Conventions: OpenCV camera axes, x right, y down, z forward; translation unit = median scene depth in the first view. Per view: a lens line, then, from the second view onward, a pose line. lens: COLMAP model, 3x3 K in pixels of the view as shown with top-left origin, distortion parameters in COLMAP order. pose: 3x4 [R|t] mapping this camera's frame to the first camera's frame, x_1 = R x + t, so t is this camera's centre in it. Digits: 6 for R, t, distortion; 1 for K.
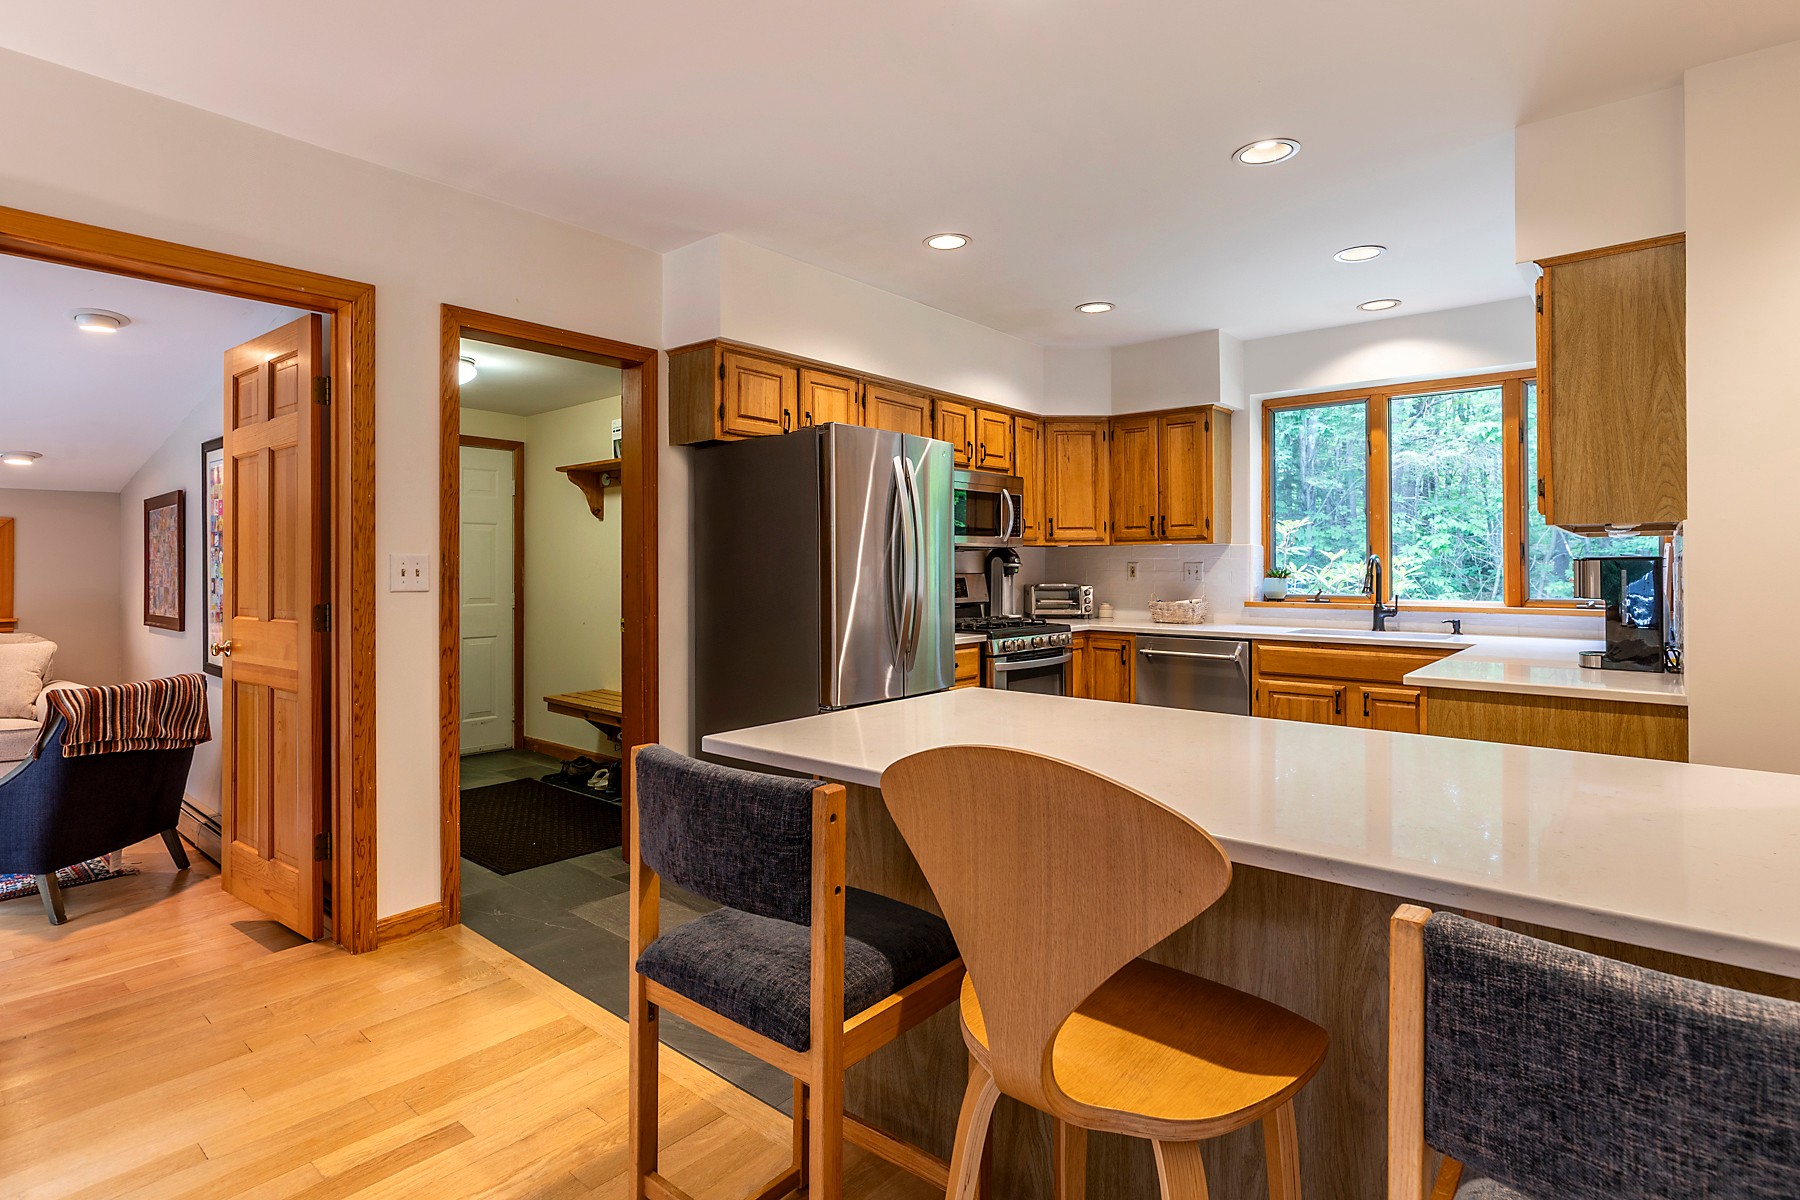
lens RADIAL K [[903.8, 0, 859.8], [0, 903.8, 563.9], [0, 0, 1]] dist [-0.000428, -0.000139]
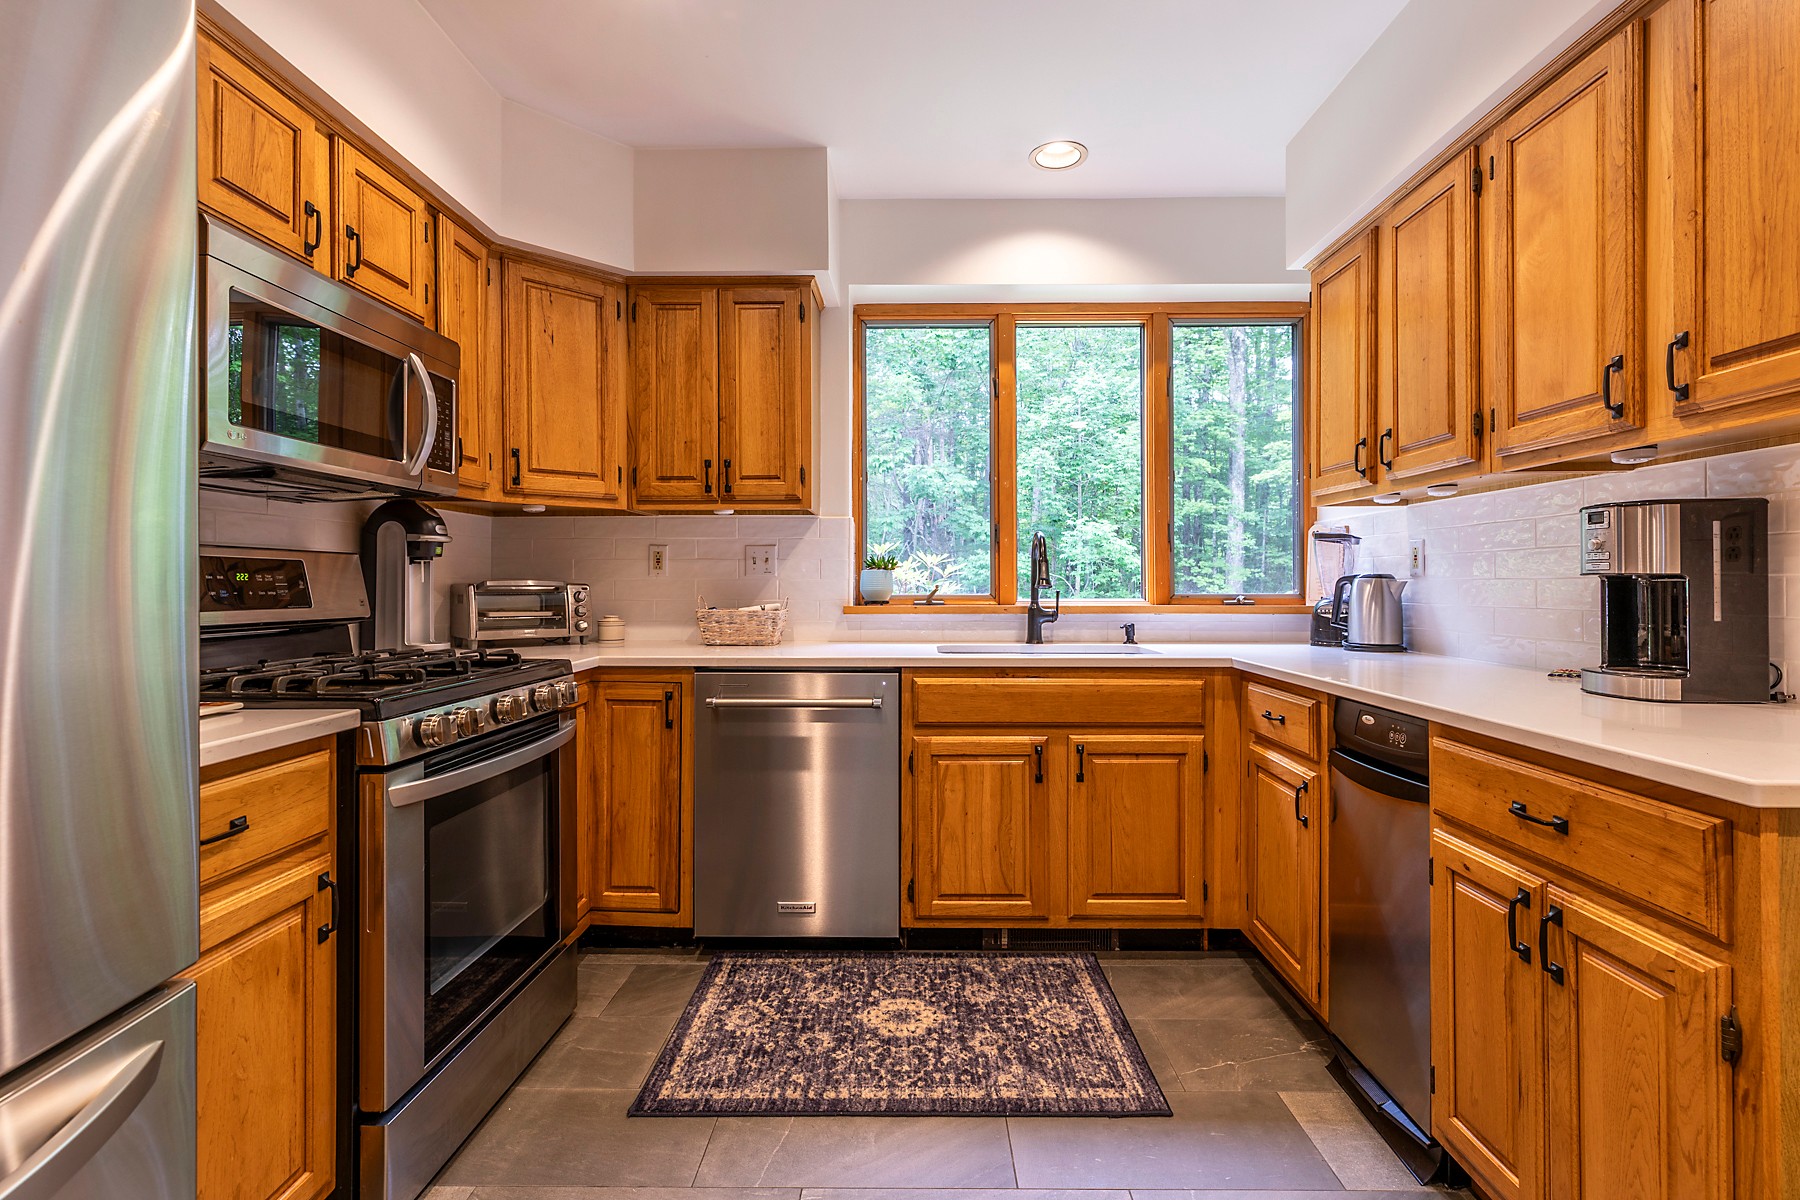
lens RADIAL K [[833.4, 0, 905.2], [0, 833.4, 581.0], [0, 0, 1]] dist [0.003852, 0.000433]
pose [[0.758910, 0.003042, 0.651189, 0.076940], [-0.000520, 0.999992, -0.004065, 0.026441], [-0.651196, 0.002747, 0.758905, 0.529331]]
